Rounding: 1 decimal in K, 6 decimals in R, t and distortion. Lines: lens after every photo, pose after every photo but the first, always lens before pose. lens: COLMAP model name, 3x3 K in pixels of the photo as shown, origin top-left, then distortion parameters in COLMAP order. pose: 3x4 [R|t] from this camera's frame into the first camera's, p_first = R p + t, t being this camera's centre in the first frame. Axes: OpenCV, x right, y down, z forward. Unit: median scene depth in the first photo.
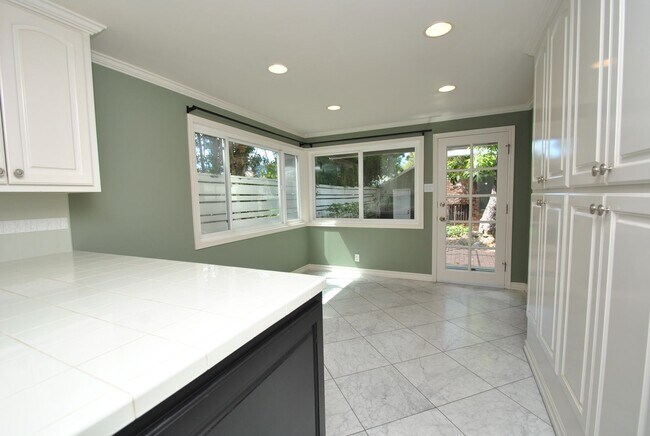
lens RADIAL K [[286.9, 0, 322.4], [0, 286.9, 222.0], [0, 0, 1]] dist [0.001339, -0.000006]
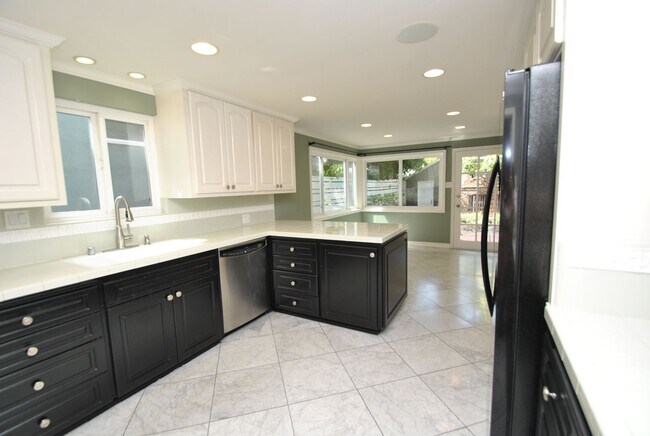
lens RADIAL K [[286.9, 0, 322.4], [0, 286.9, 222.0], [0, 0, 1]] dist [0.001339, -0.000006]
pose [[0.997912, -0.001249, -0.064577, -0.168164], [0.003517, 0.999380, 0.035024, 0.018086], [0.064493, -0.035178, 0.997298, -0.477015]]
